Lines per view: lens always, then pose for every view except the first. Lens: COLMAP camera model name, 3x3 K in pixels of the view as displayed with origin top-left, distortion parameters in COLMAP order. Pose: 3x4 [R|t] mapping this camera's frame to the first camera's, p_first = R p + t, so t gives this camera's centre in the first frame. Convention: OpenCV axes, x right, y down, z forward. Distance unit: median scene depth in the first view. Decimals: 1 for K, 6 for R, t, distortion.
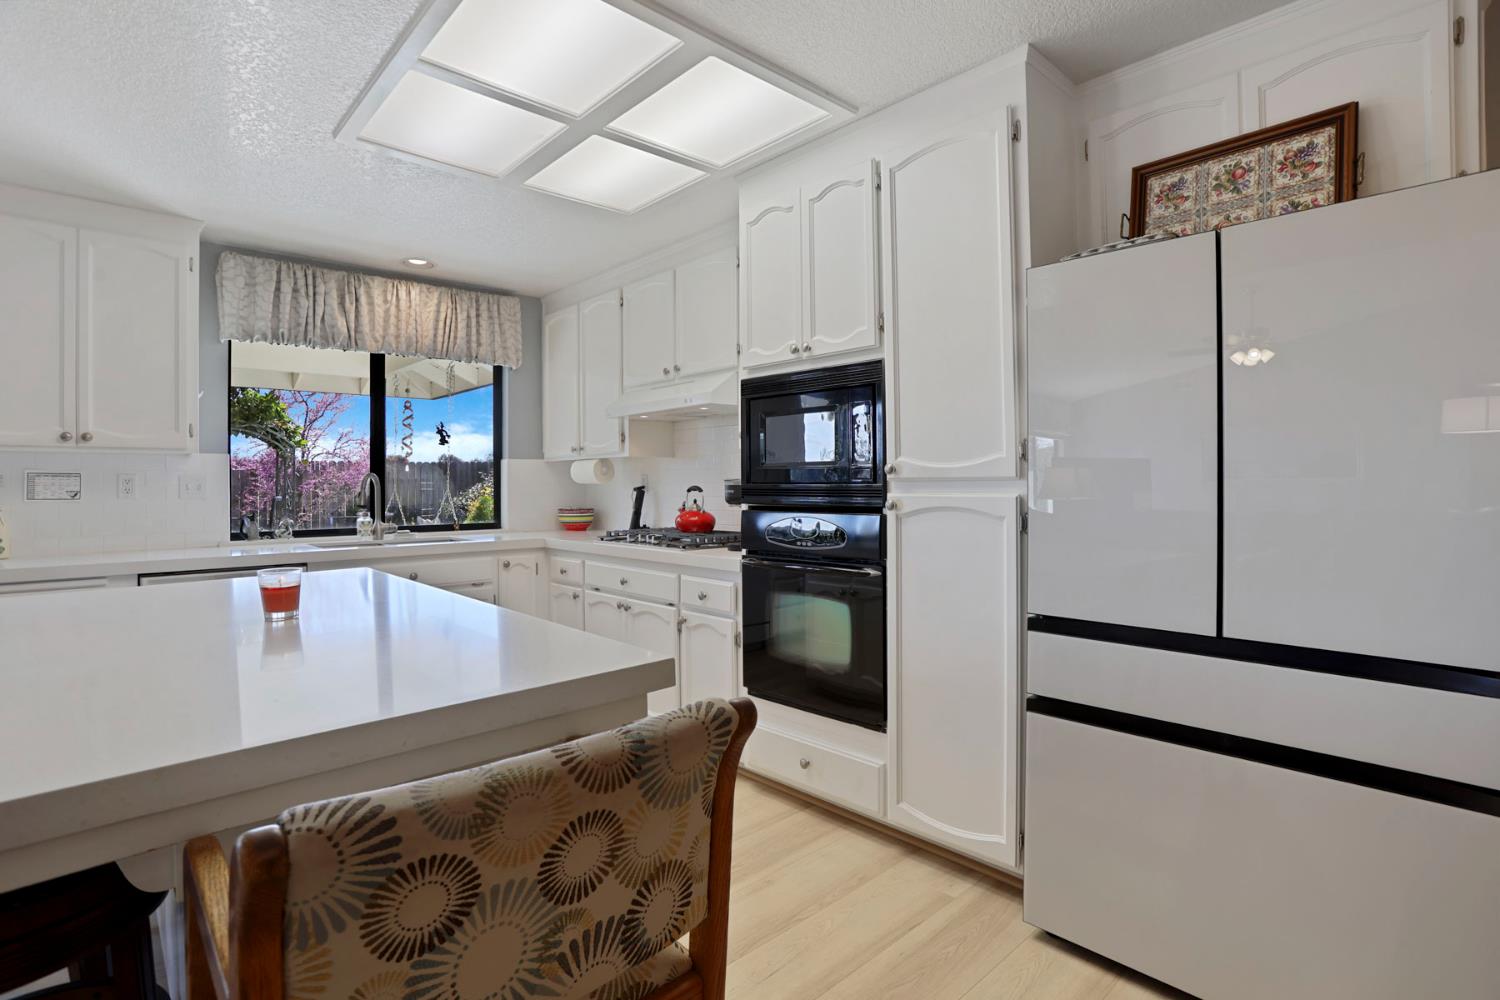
lens RADIAL K [[754.1, 0, 745.6], [0, 754.1, 479.0], [0, 0, 1]] dist [-0.036034, 0.023105]
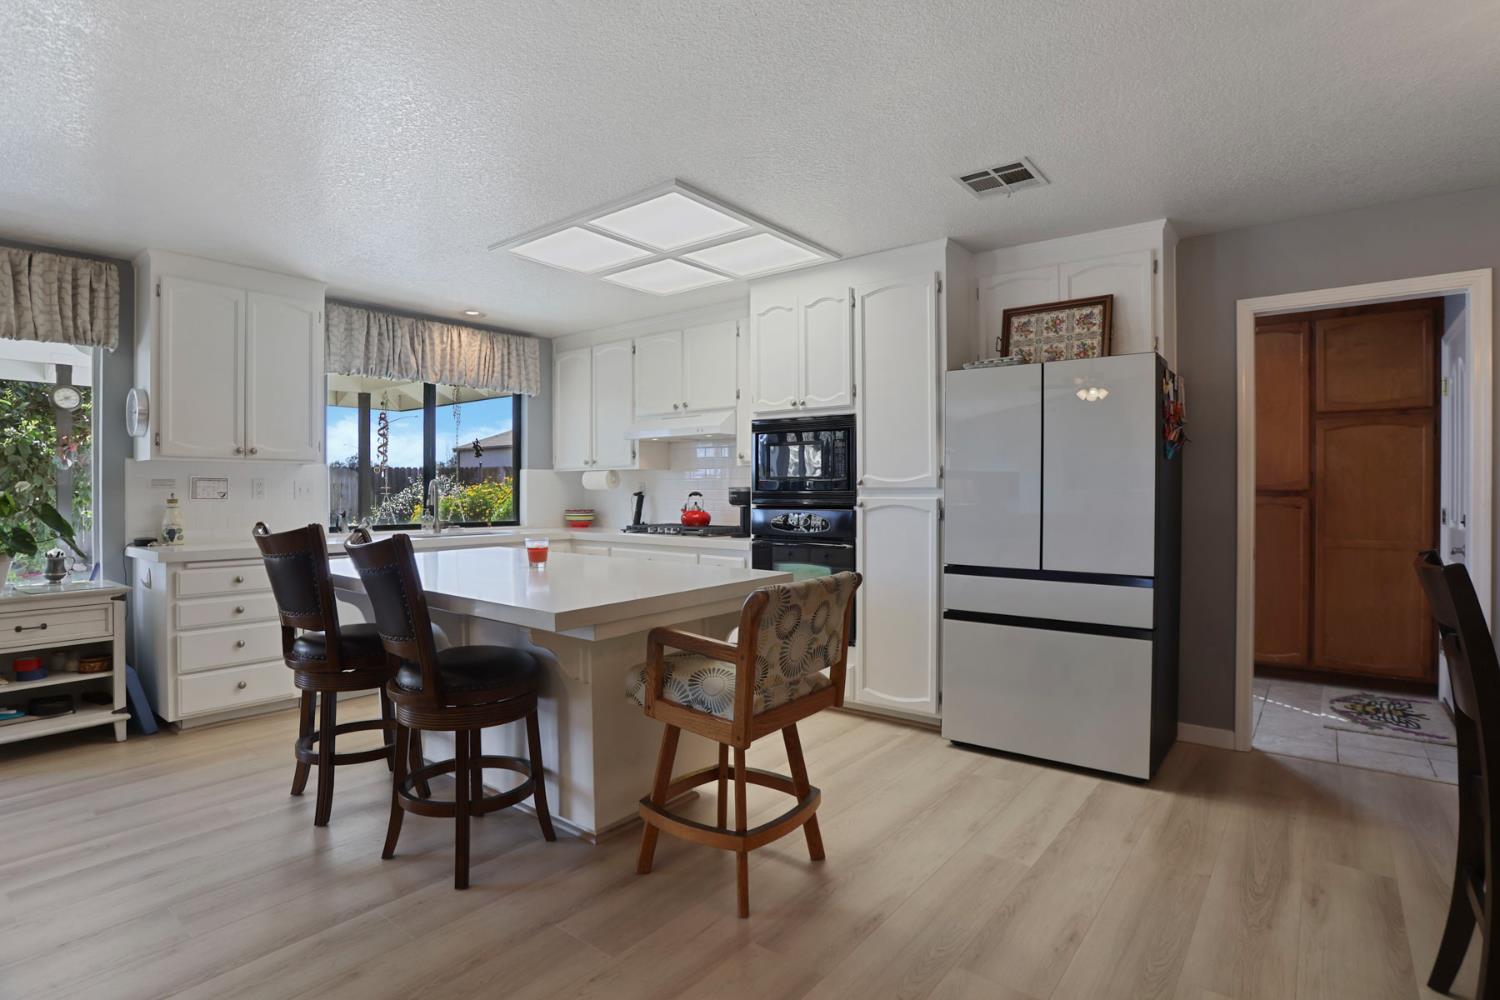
lens RADIAL K [[774.0, 0, 746.9], [0, 774.0, 492.3], [0, 0, 1]] dist [-0.001267, 0.000353]
pose [[0.987684, 0.006996, 0.156303, -0.190930], [-0.008119, 0.999946, 0.006550, -0.000078], [-0.156248, -0.007738, 0.987687, -0.377379]]
